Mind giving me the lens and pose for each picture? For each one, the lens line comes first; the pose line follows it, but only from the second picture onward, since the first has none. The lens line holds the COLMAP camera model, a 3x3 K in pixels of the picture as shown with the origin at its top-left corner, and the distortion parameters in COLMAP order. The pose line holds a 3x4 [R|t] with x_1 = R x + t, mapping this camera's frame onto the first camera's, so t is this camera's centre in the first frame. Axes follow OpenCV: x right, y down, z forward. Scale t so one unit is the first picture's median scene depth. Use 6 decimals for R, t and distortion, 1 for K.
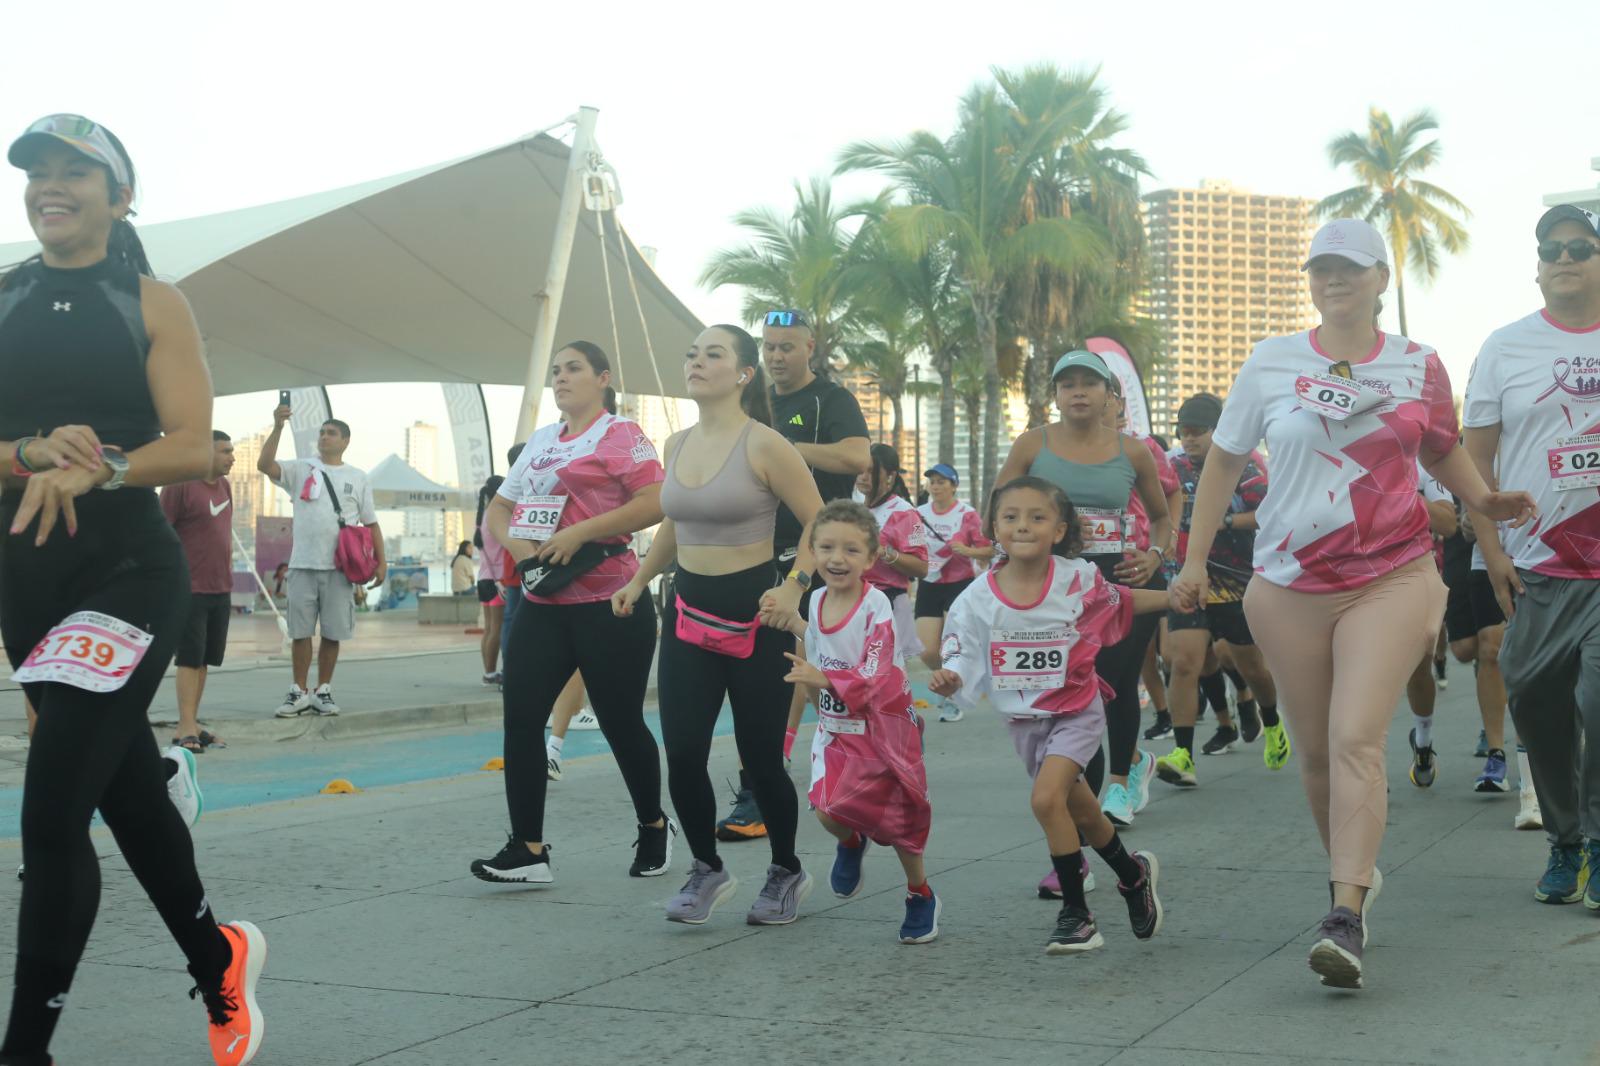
lens RADIAL K [[2287.4, 0, 785.1], [0, 2287.4, 546.7], [0, 0, 1]] dist [-0.097866, 0.000000]
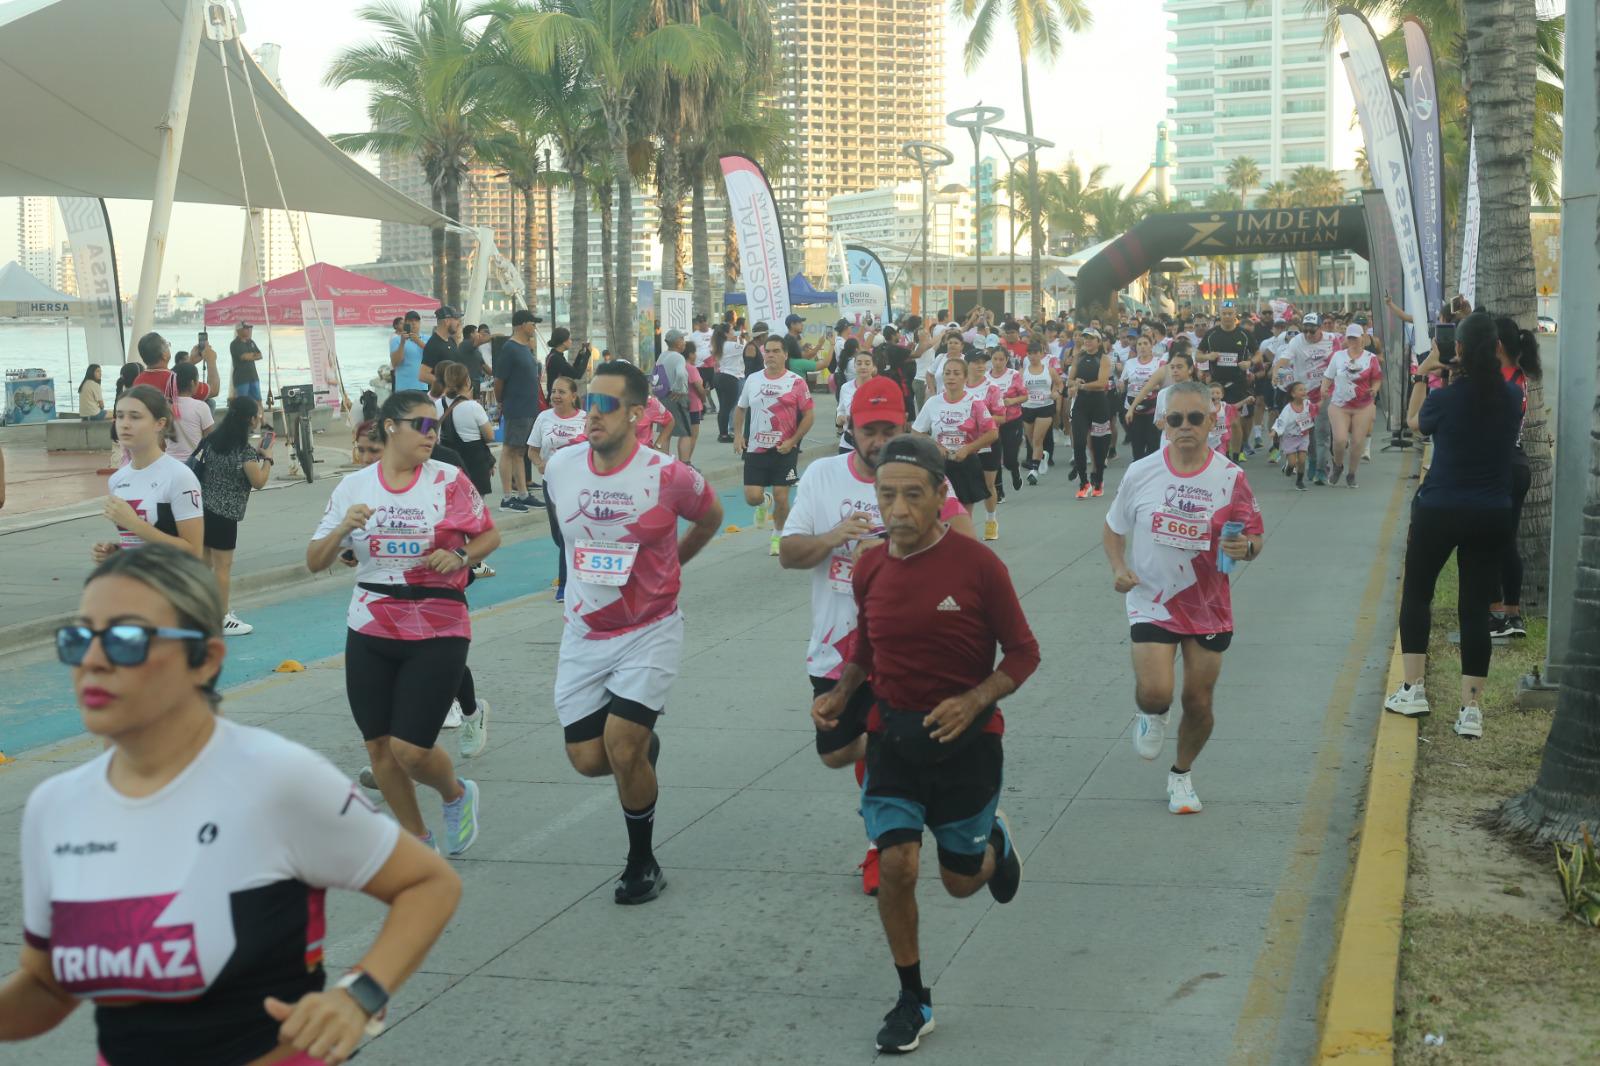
lens RADIAL K [[2287.4, 0, 773.3], [0, 2287.4, 504.8], [0, 0, 1]] dist [-0.097866, 0.000000]
pose [[0.987922, -0.025940, 0.152763, -0.000911], [0.012060, 0.995769, 0.091095, -0.020518], [-0.154479, -0.088152, 0.984056, -0.004540]]
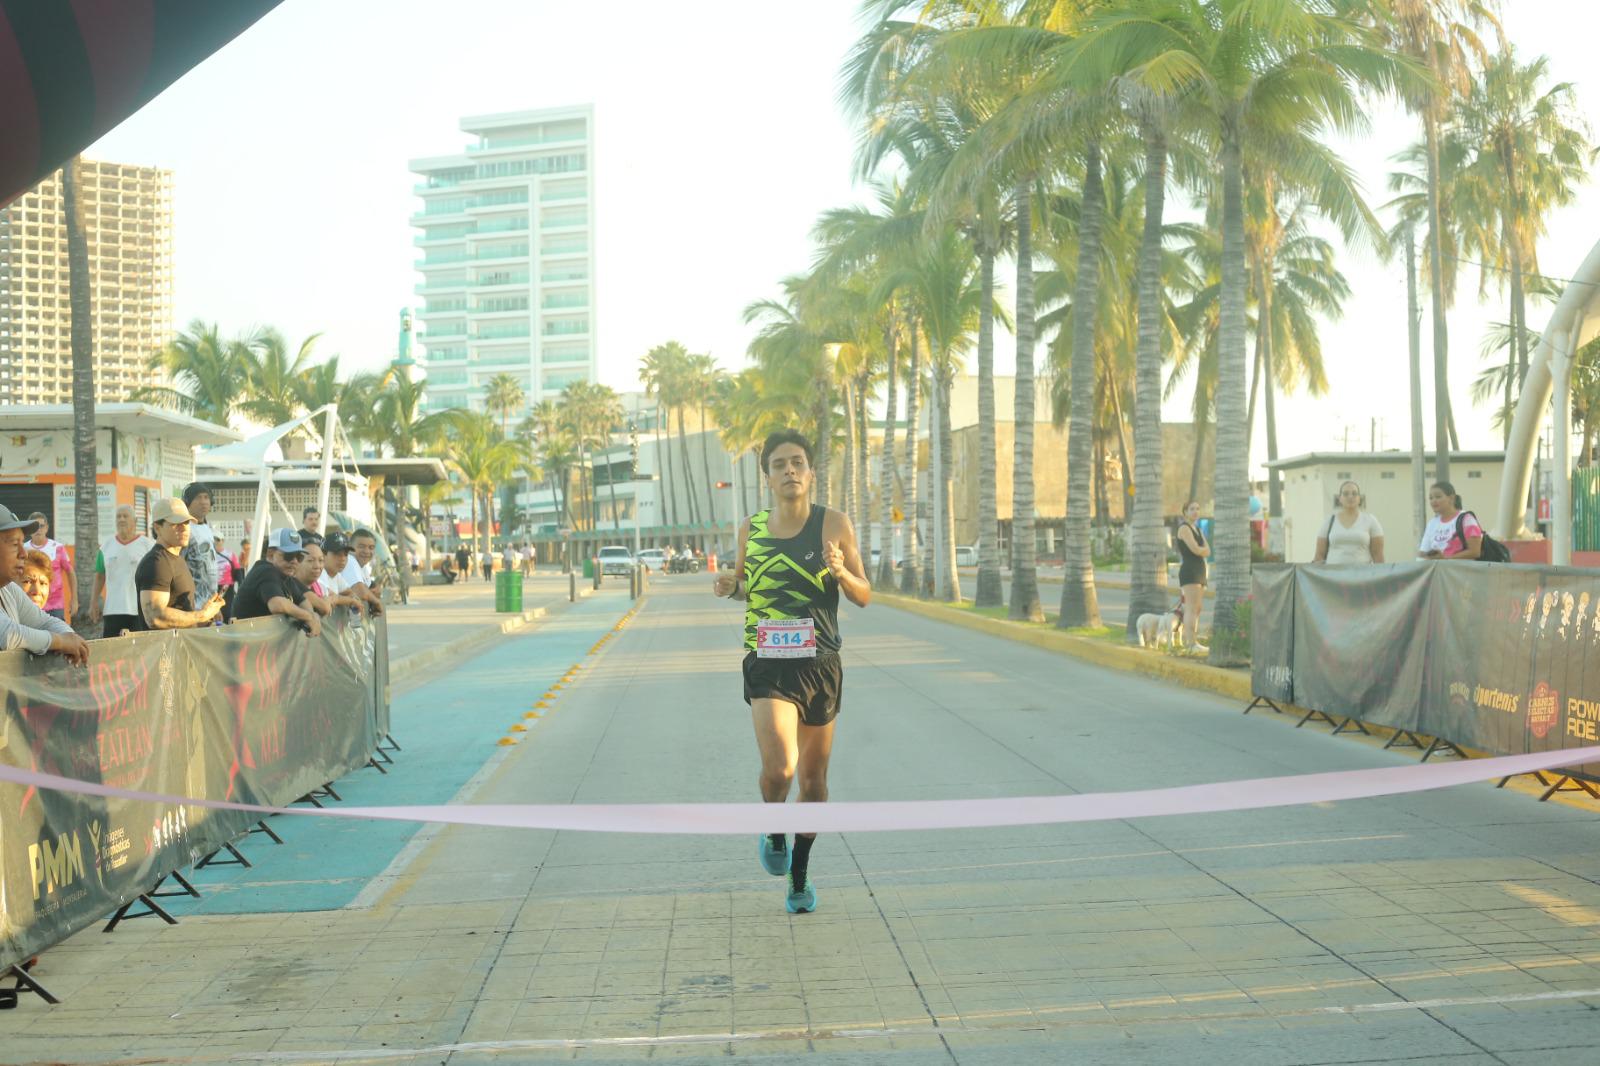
lens RADIAL K [[2287.4, 0, 813.0], [0, 2287.4, 568.4], [0, 0, 1]] dist [-0.097866, 0.000000]
pose [[0.879436, -0.023752, 0.475424, 0.322054], [0.018174, 0.999702, 0.016326, 0.000464], [-0.475670, -0.005717, 0.879605, 0.931587]]
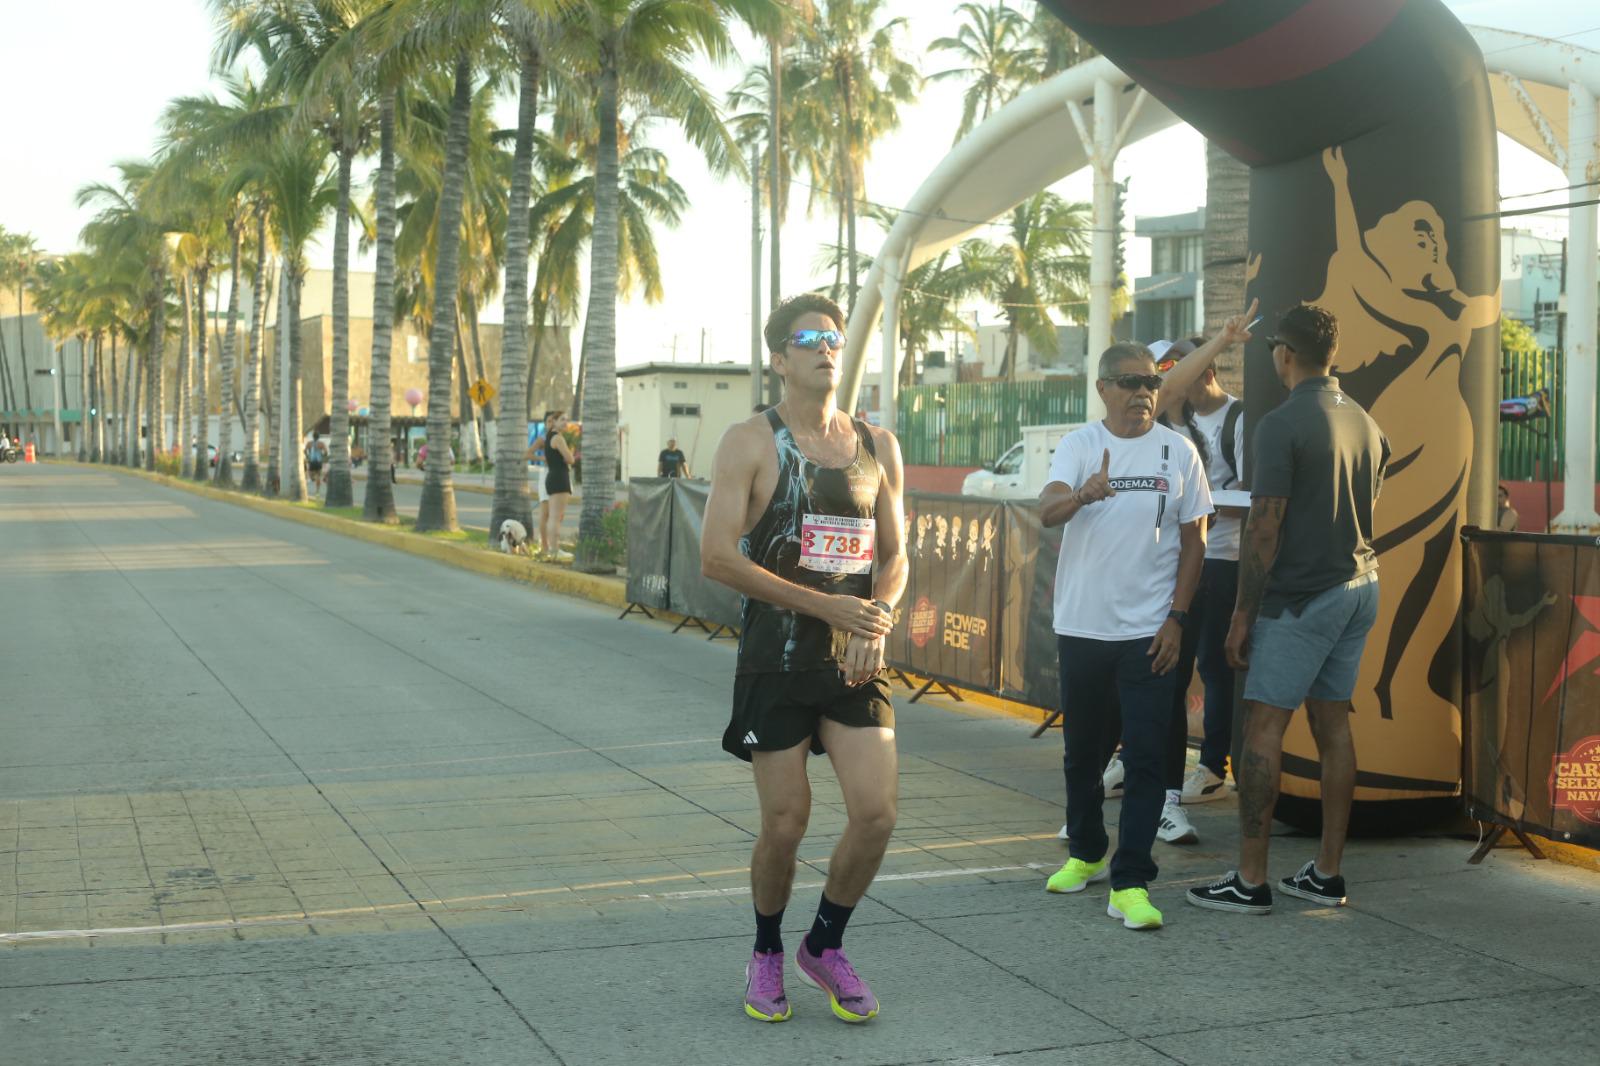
lens RADIAL K [[2287.4, 0, 789.2], [0, 2287.4, 564.3], [0, 0, 1]] dist [-0.097866, 0.000000]
pose [[0.711383, -0.033722, 0.701995, 0.302546], [-0.011728, 0.998140, 0.059832, -0.002088], [-0.702706, -0.050796, 0.709664, 0.924761]]
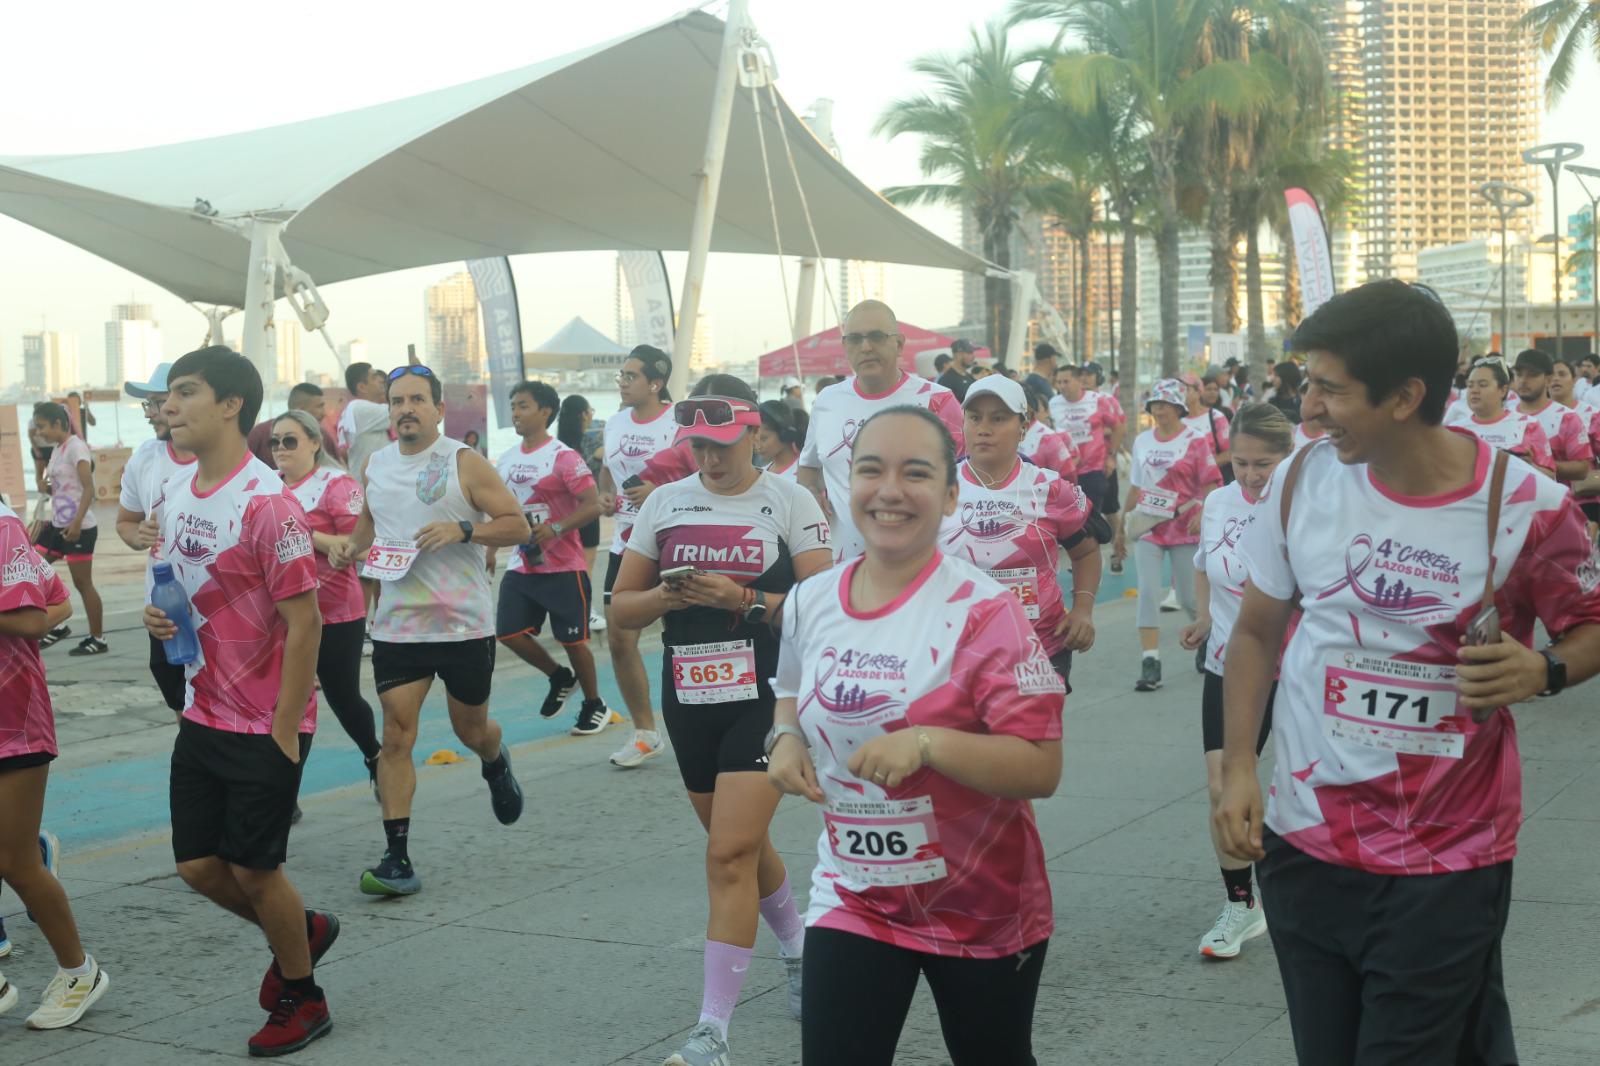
lens RADIAL K [[2287.4, 0, 796.3], [0, 2287.4, 541.9], [0, 0, 1]] dist [-0.097866, 0.000000]
pose [[0.995660, -0.022659, -0.090267, 0.012777], [0.029508, 0.996725, 0.075284, -0.014218], [0.088265, -0.077621, 0.993068, 0.000735]]
